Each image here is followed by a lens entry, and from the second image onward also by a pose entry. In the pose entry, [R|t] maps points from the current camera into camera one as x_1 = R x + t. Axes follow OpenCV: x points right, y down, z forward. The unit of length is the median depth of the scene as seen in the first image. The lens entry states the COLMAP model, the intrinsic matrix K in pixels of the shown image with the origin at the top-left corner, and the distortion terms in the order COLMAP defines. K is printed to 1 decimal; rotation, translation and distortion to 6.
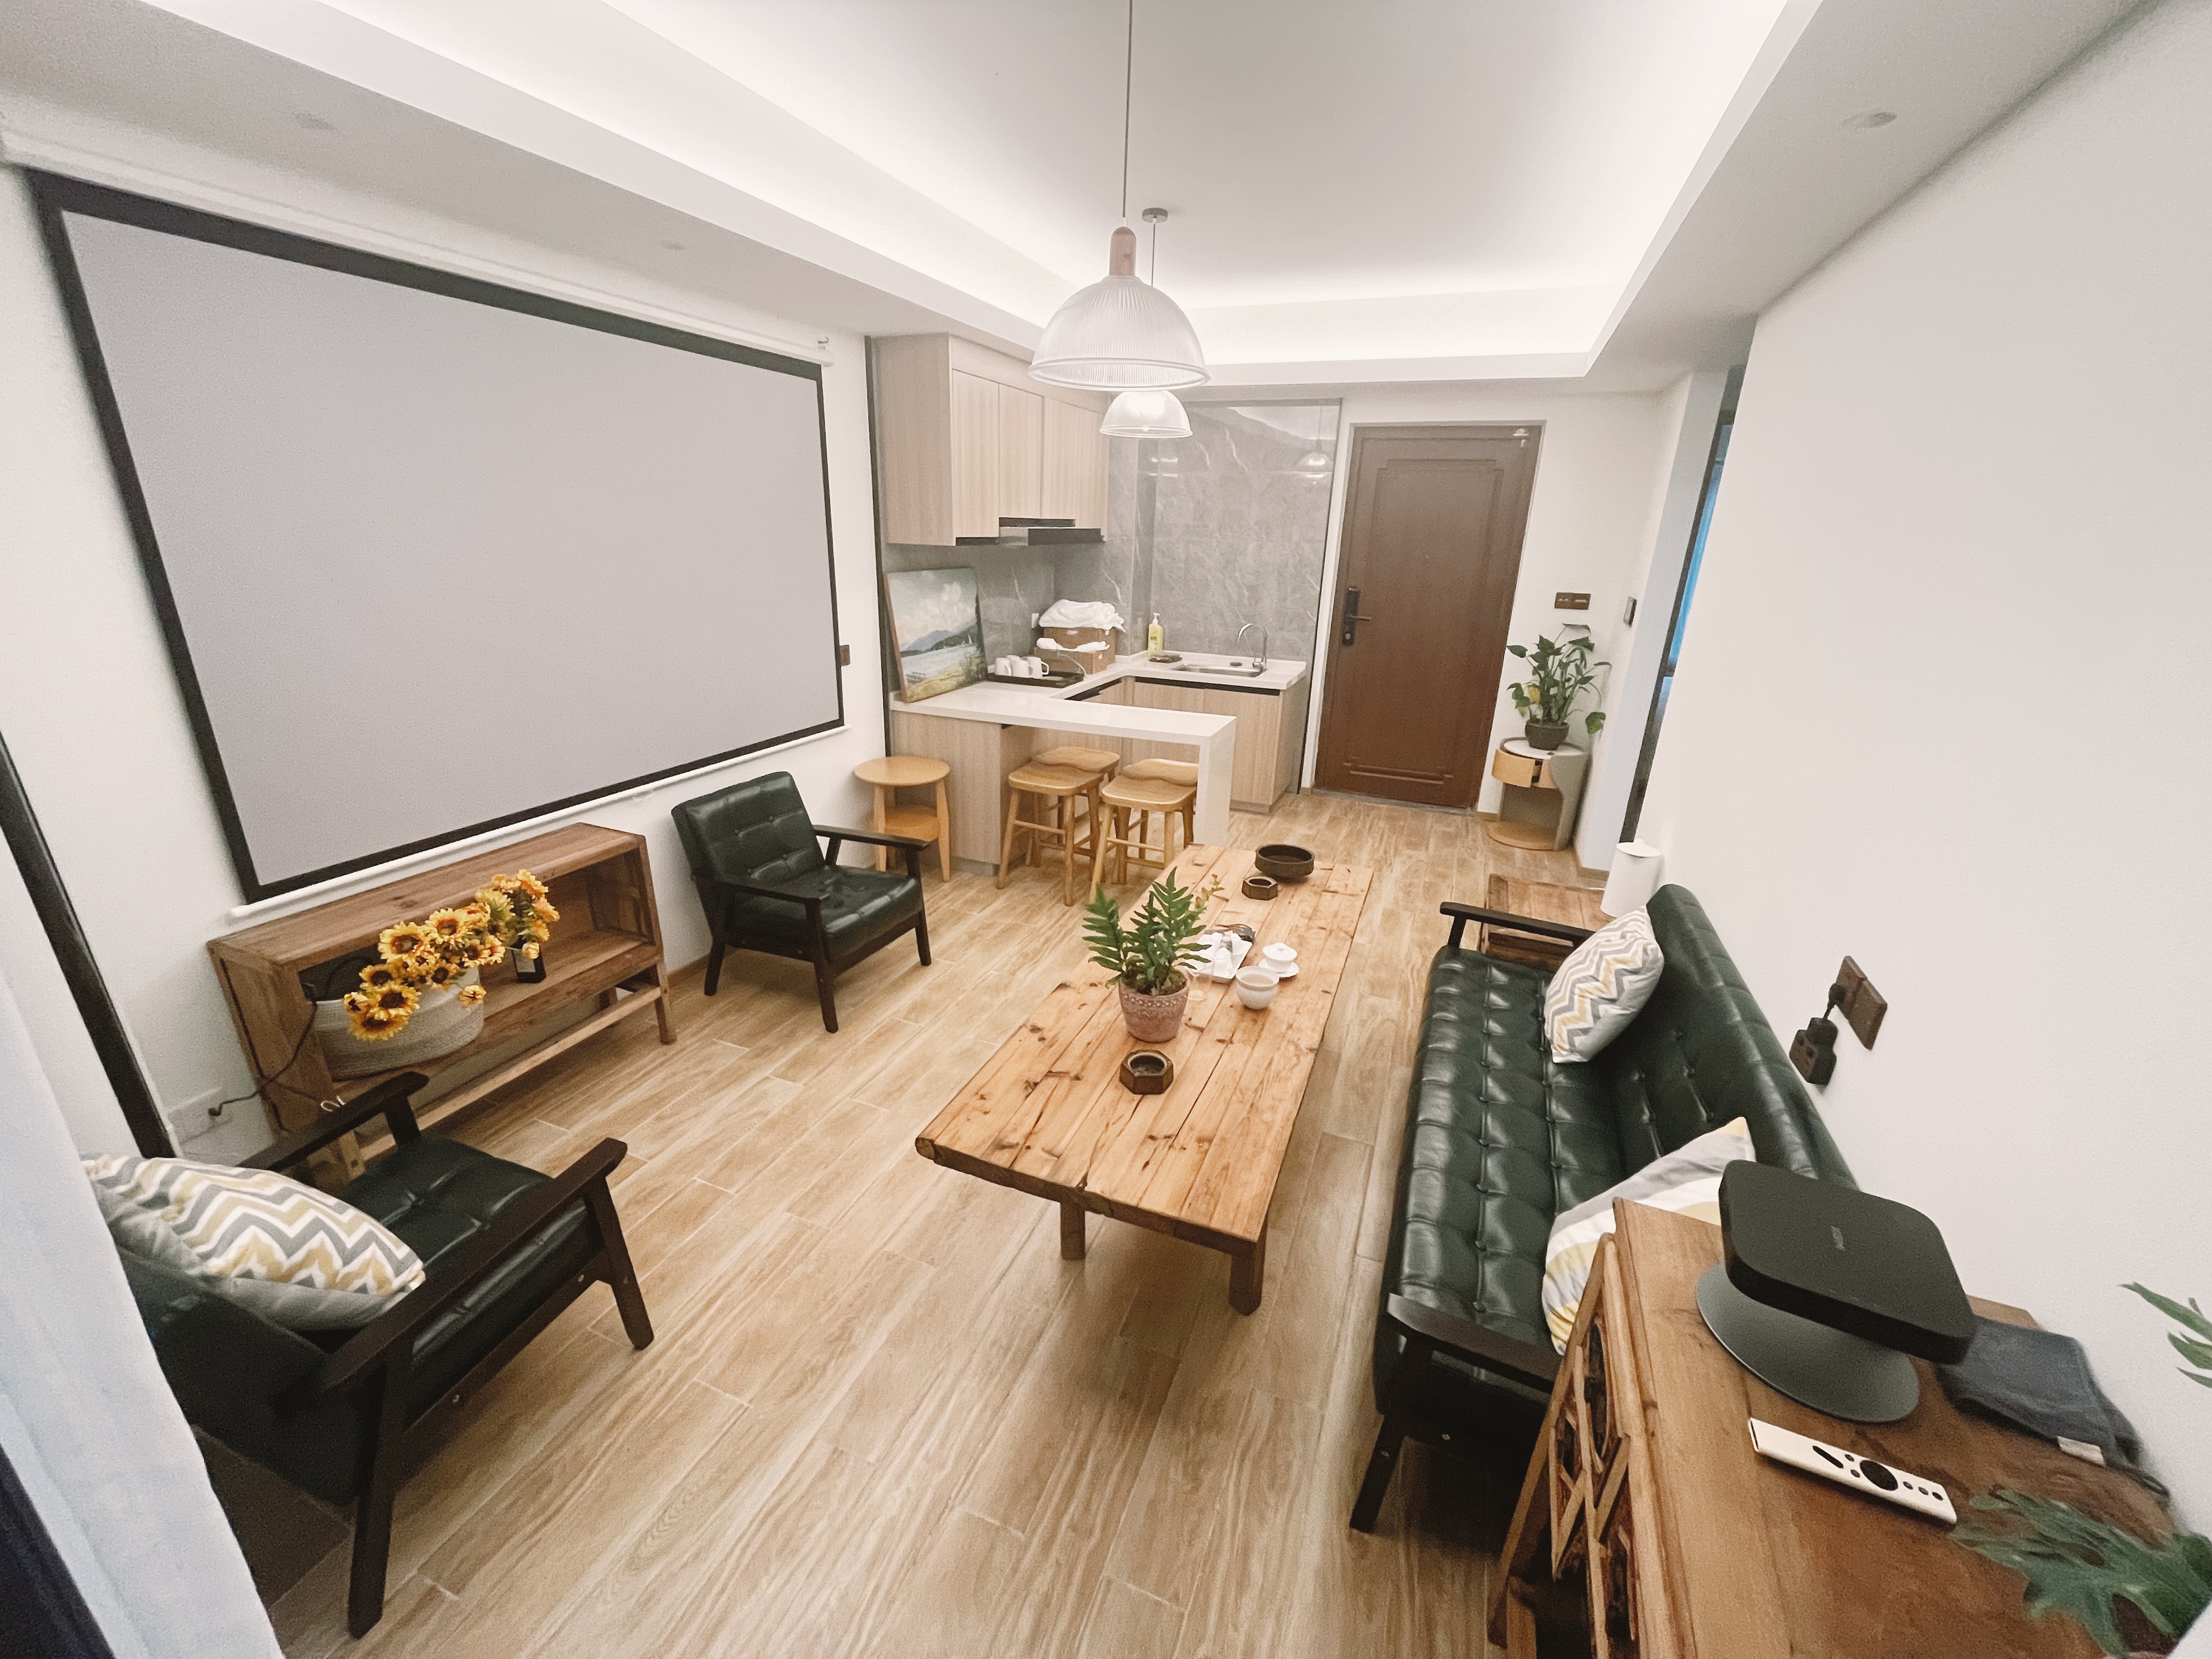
lens RADIAL K [[886.5, 0, 1094.1], [0, 886.5, 833.3], [0, 0, 1]] dist [-0.004251, -0.000352]
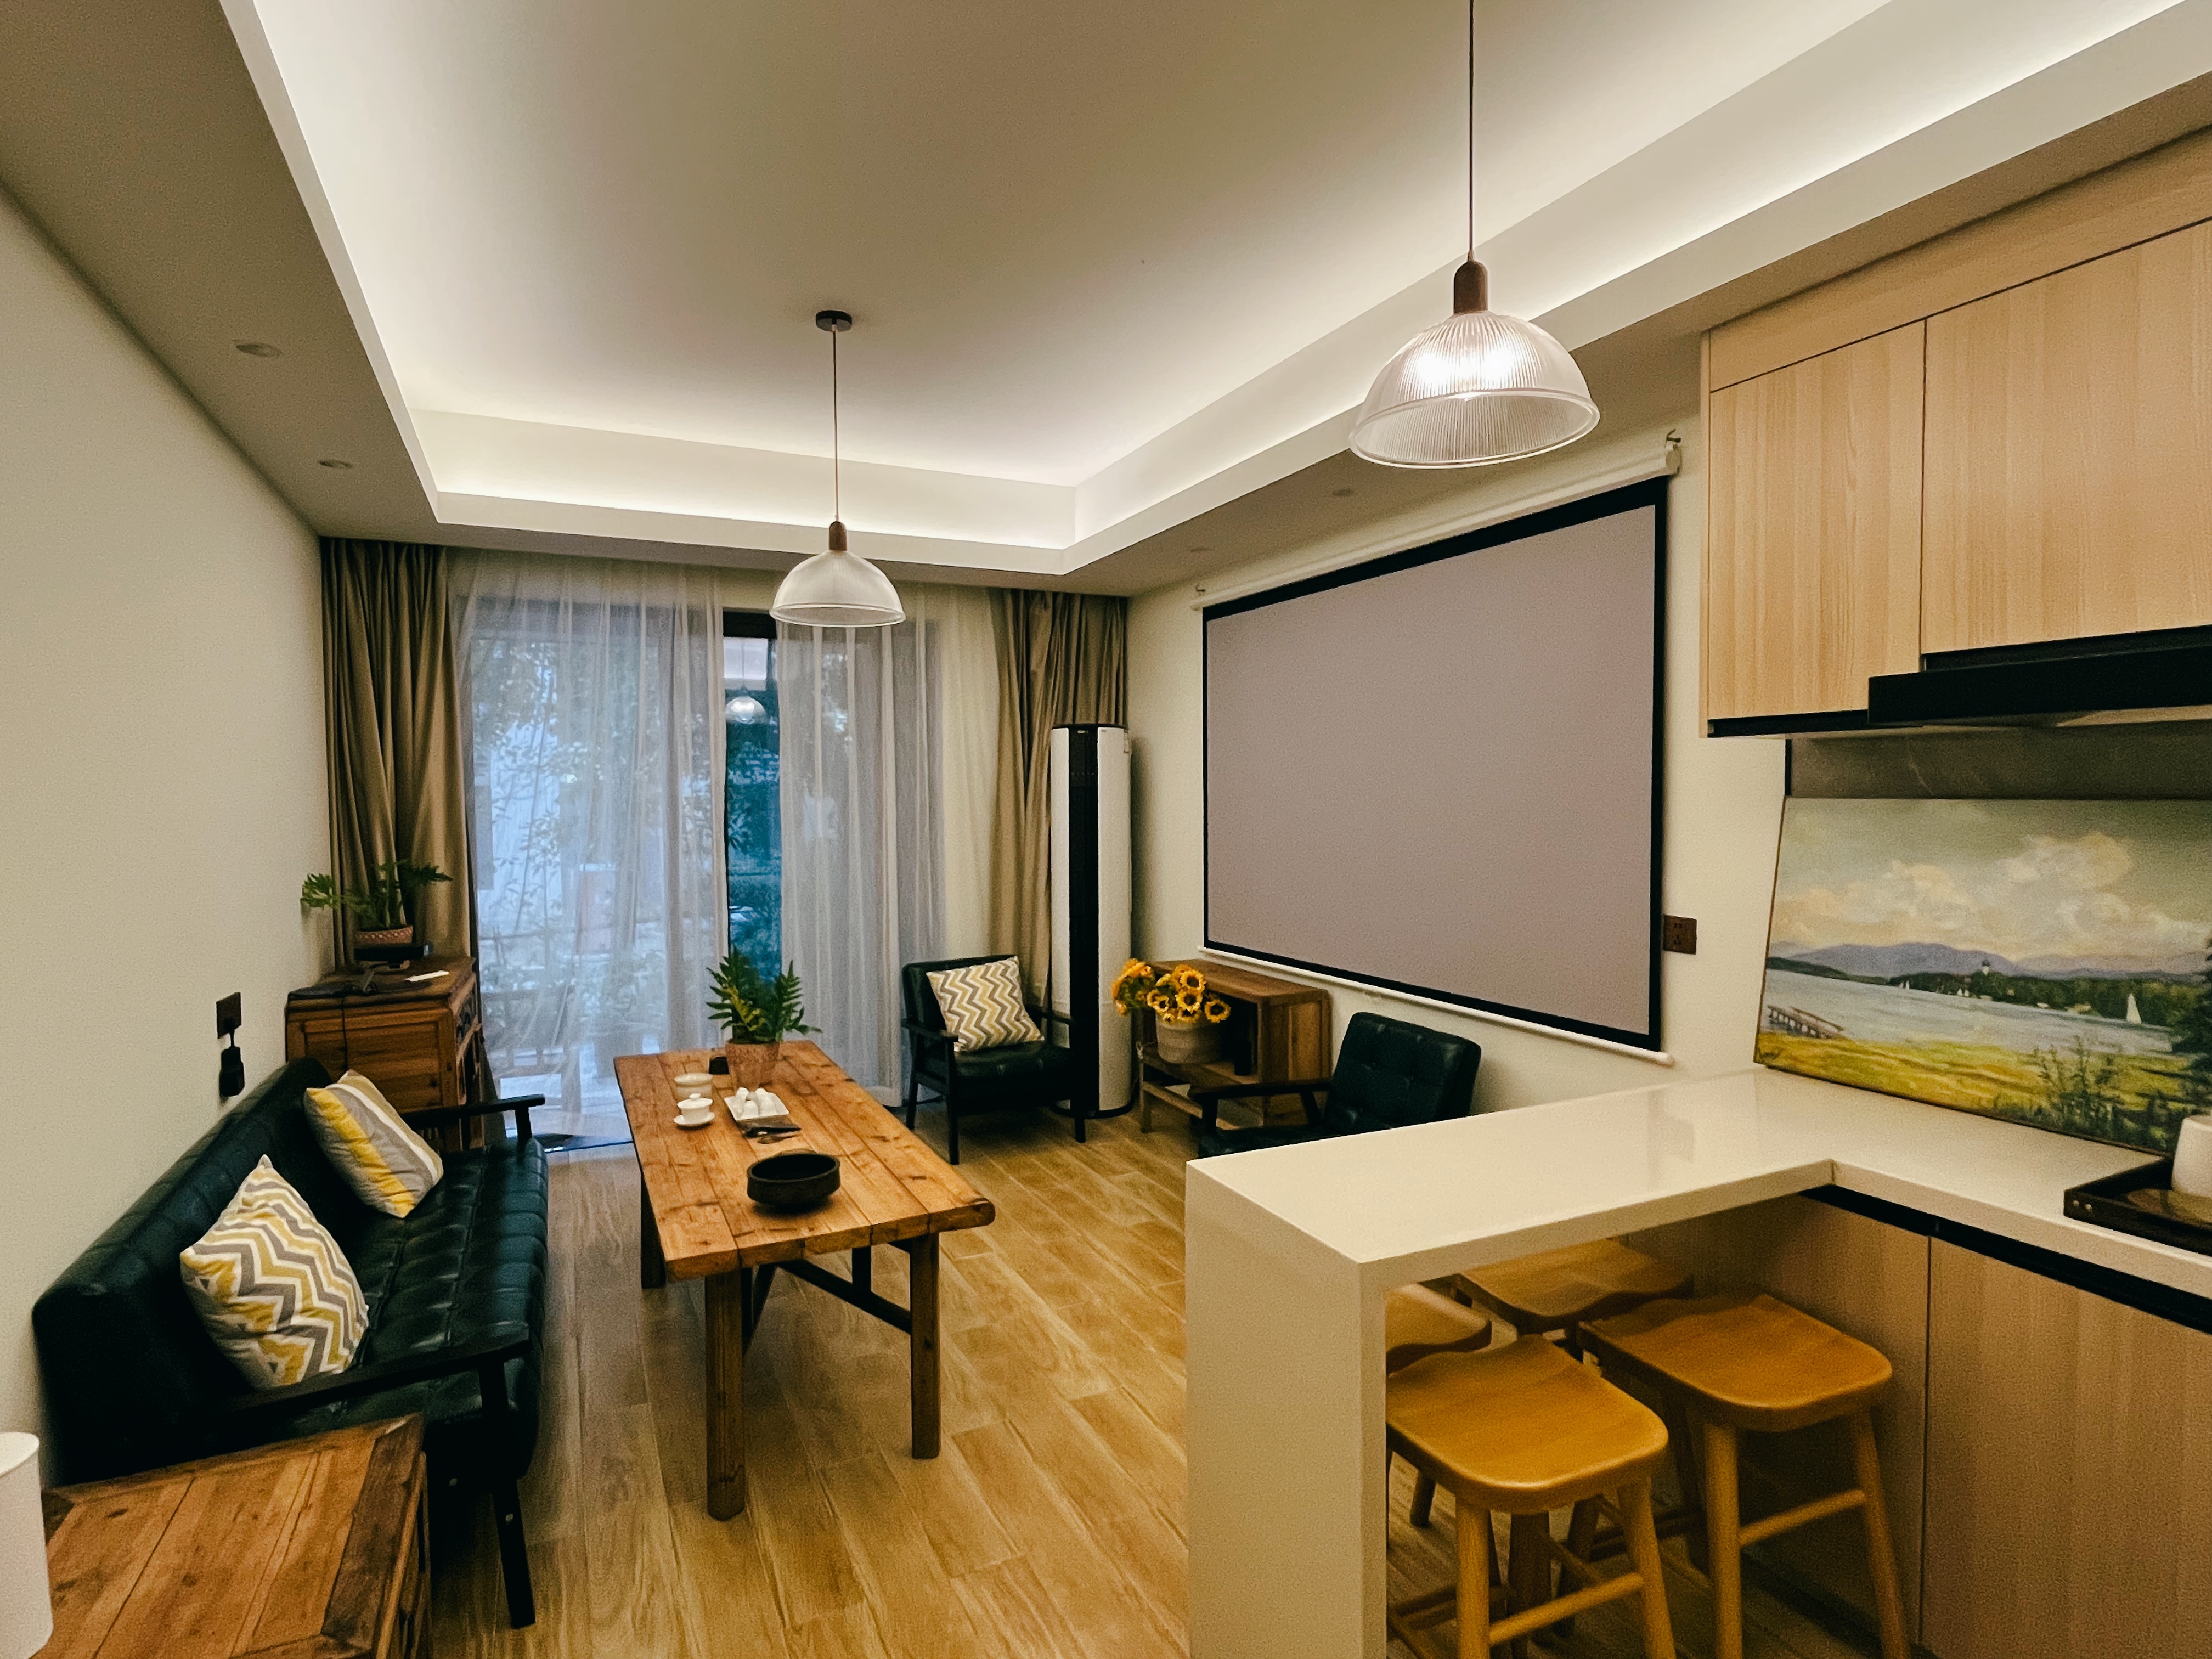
lens RADIAL K [[1113.7, 0, 1089.3], [0, 1113.7, 835.3], [0, 0, 1]] dist [0.001242, 0.003186]
pose [[-0.659312, 0.008560, -0.751821, 0.459174], [-0.258350, 0.936472, 0.237223, -0.303323], [0.706090, 0.350637, -0.615216, 1.051116]]
